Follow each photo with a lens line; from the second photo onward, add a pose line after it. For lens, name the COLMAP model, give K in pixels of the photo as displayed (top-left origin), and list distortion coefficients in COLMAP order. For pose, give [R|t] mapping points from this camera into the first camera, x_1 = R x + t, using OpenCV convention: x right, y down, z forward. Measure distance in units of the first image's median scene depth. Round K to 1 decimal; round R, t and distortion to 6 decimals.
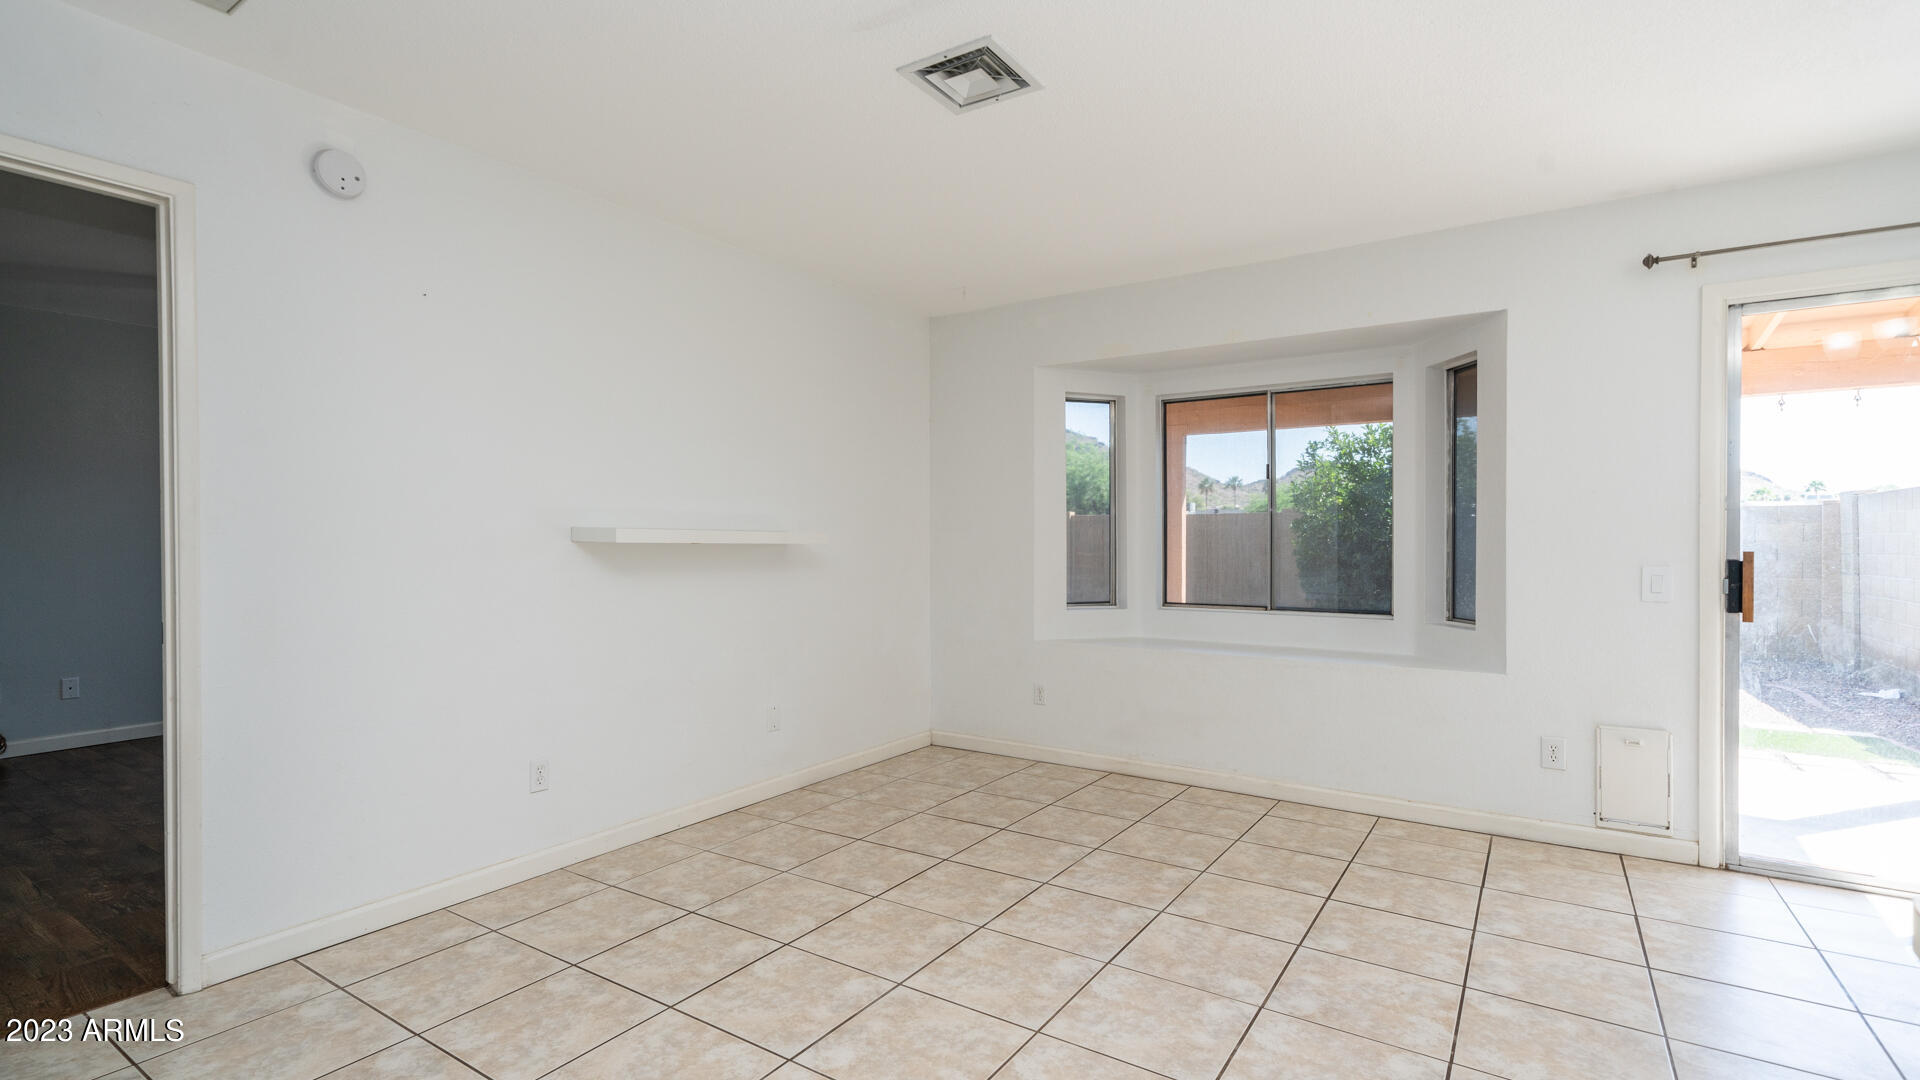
lens RADIAL K [[896.5, 0, 960.0], [0, 896.5, 540.0], [0, 0, 1]] dist [0.000766, -0.000016]
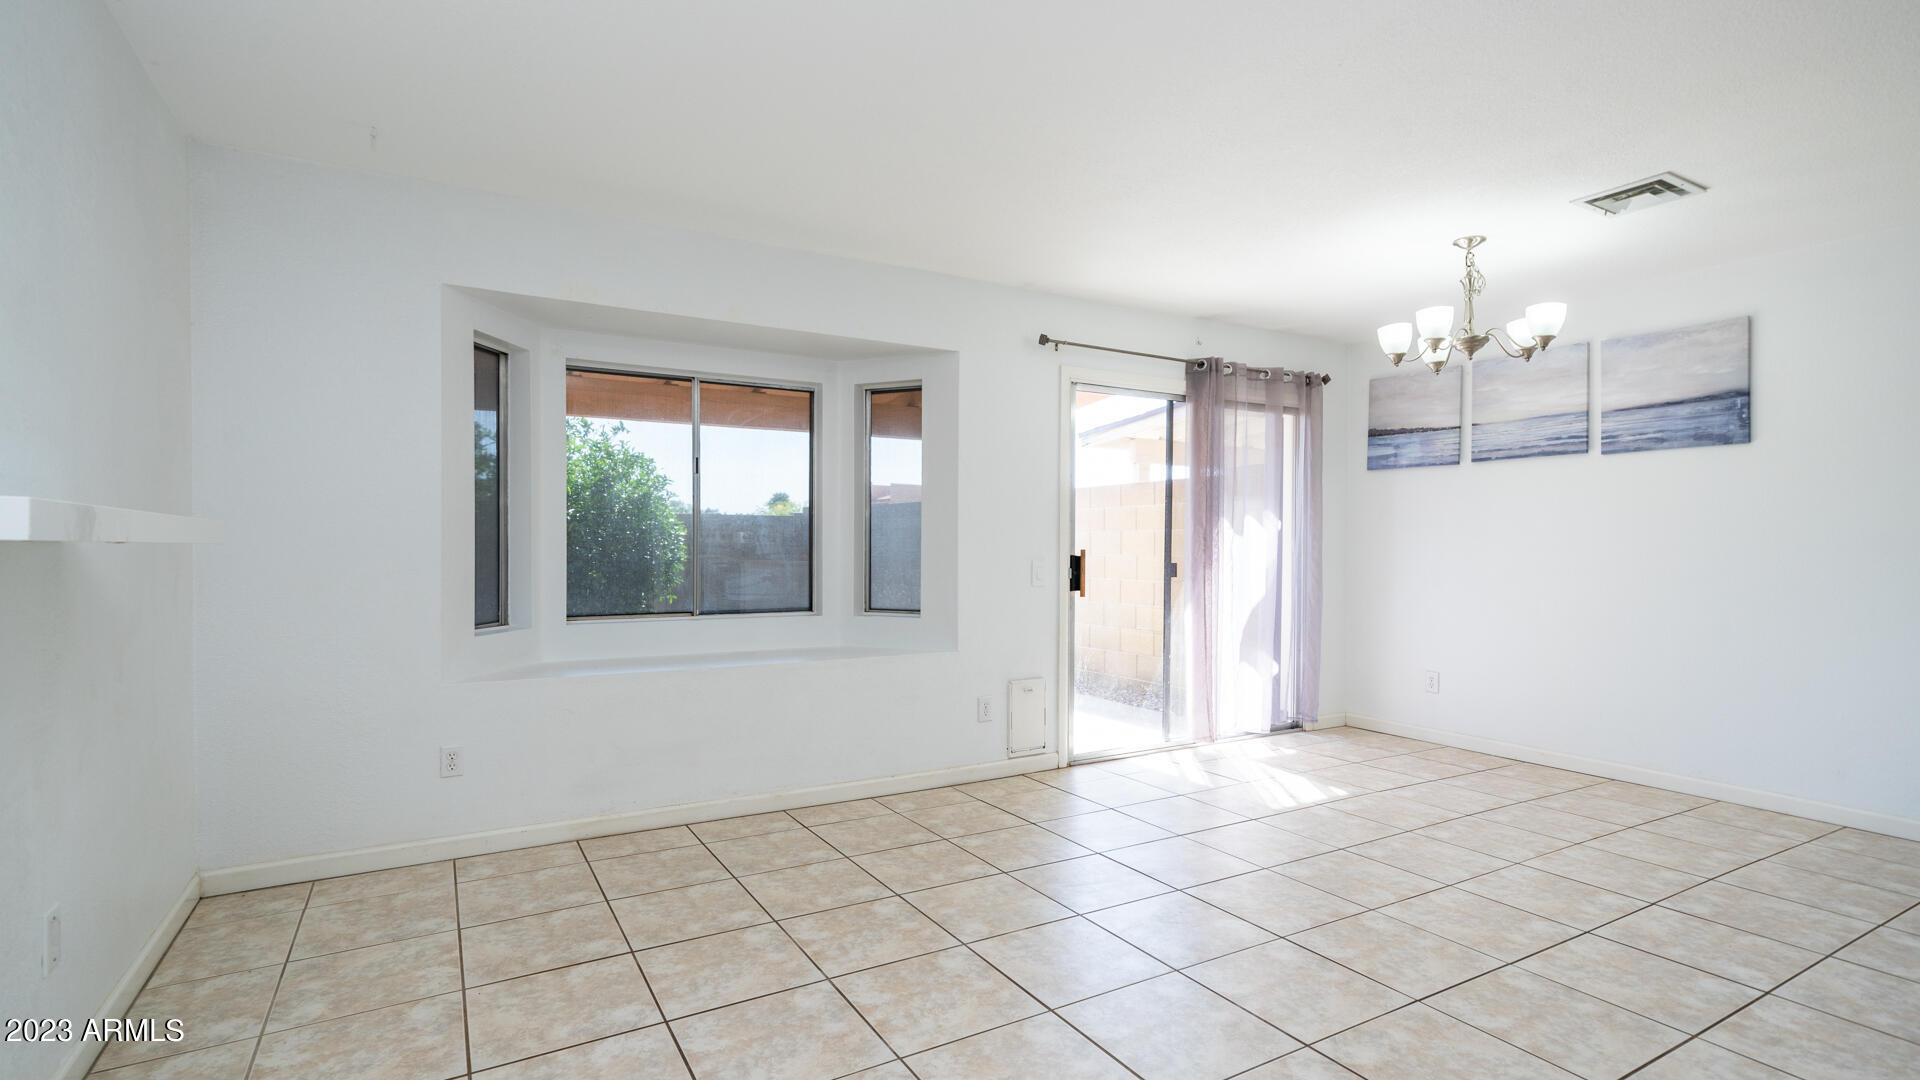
lens RADIAL K [[875.9, 0, 944.8], [0, 875.9, 544.2], [0, 0, 1]] dist [0.001371, 0.000180]
pose [[0.444069, 0.001015, 0.895992, -0.475626], [-0.006513, 0.999977, 0.002095, 0.002235], [-0.895969, -0.006766, 0.444065, 0.502435]]
